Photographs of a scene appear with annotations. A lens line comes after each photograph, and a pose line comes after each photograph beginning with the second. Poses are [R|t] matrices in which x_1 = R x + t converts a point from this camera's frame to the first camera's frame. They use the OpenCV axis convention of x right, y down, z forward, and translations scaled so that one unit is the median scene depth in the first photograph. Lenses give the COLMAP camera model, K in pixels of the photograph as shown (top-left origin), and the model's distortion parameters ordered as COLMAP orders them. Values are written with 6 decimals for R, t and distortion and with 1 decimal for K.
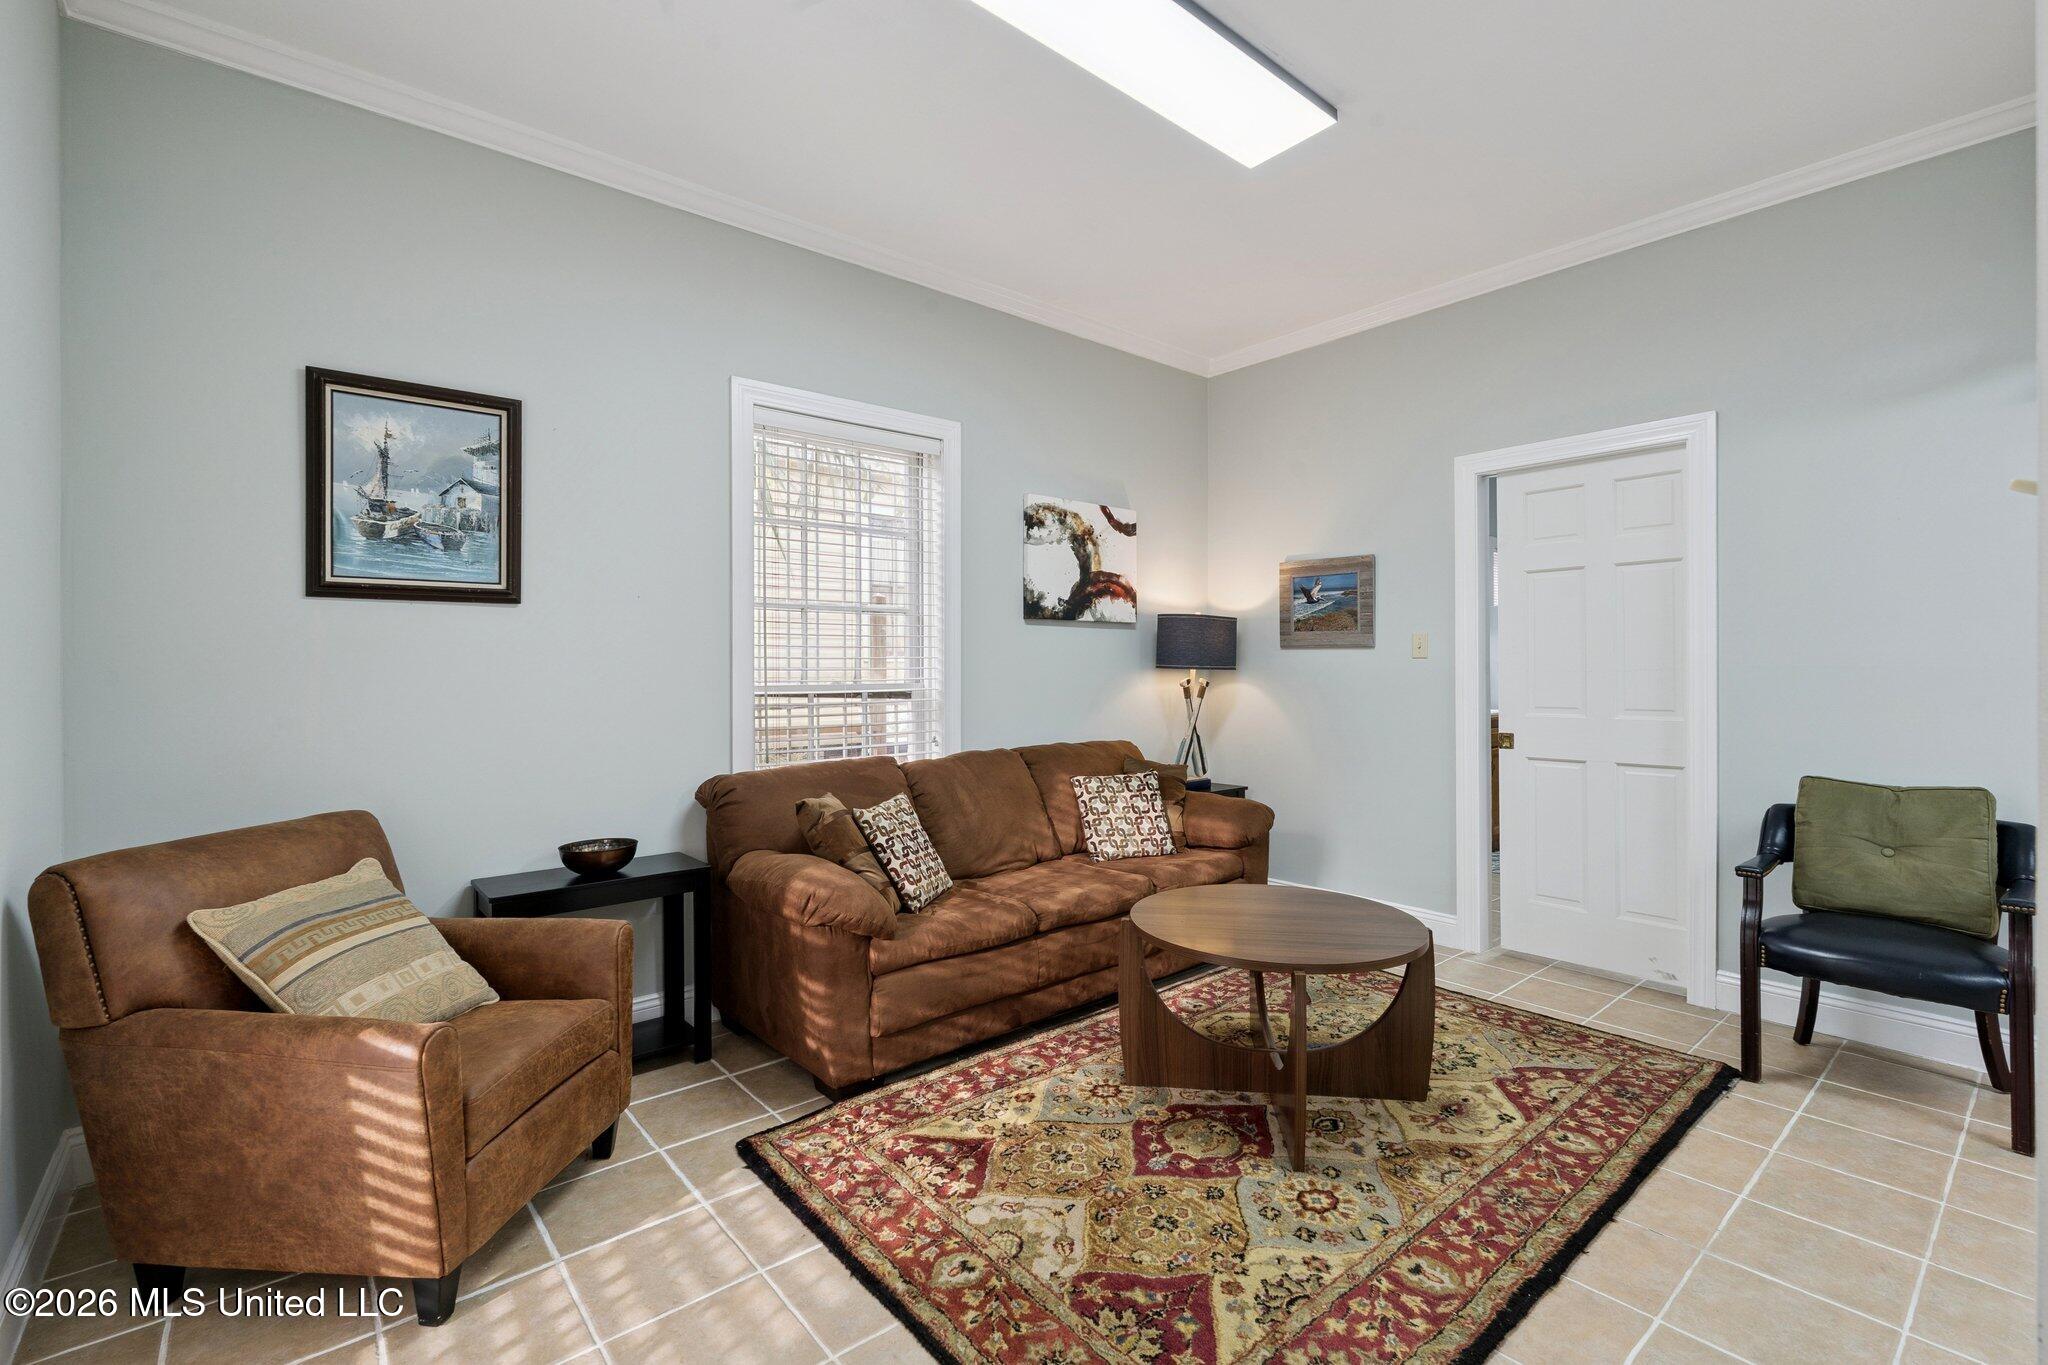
lens RADIAL K [[916.7, 0, 1035.7], [0, 916.7, 676.1], [0, 0, 1]] dist [-0.011389, -0.000047]
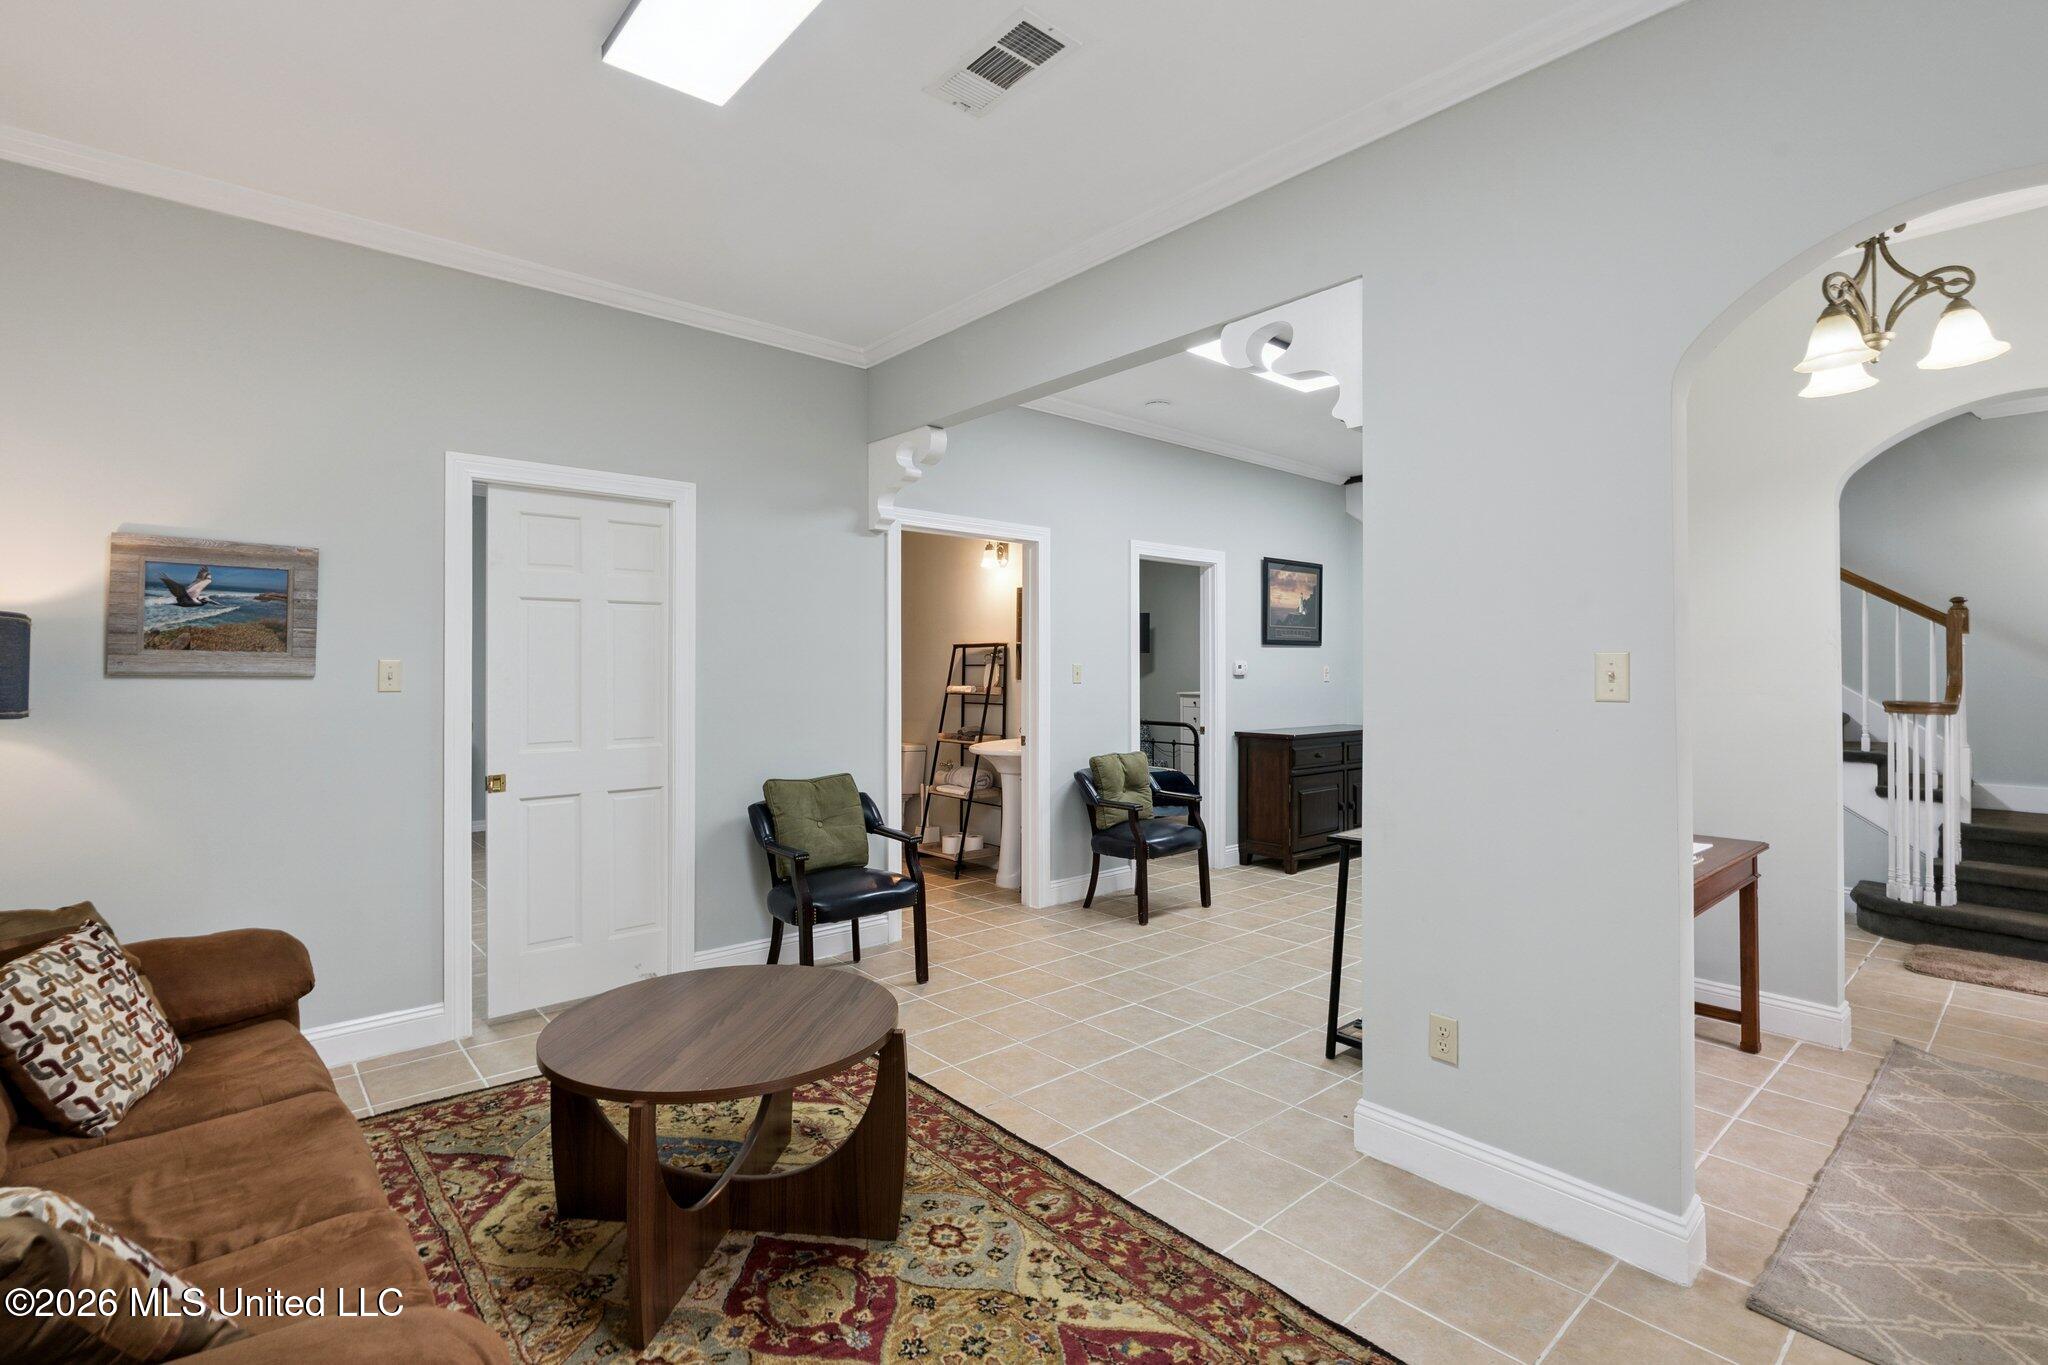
lens RADIAL K [[916.7, 0, 1034.1], [0, 916.7, 670.1], [0, 0, 1]] dist [-0.011389, -0.000047]
pose [[-0.013512, 0.006400, 0.999888, -0.504801], [0.008096, 0.999947, -0.006291, -0.039745], [-0.999876, 0.008010, -0.013563, 0.631819]]
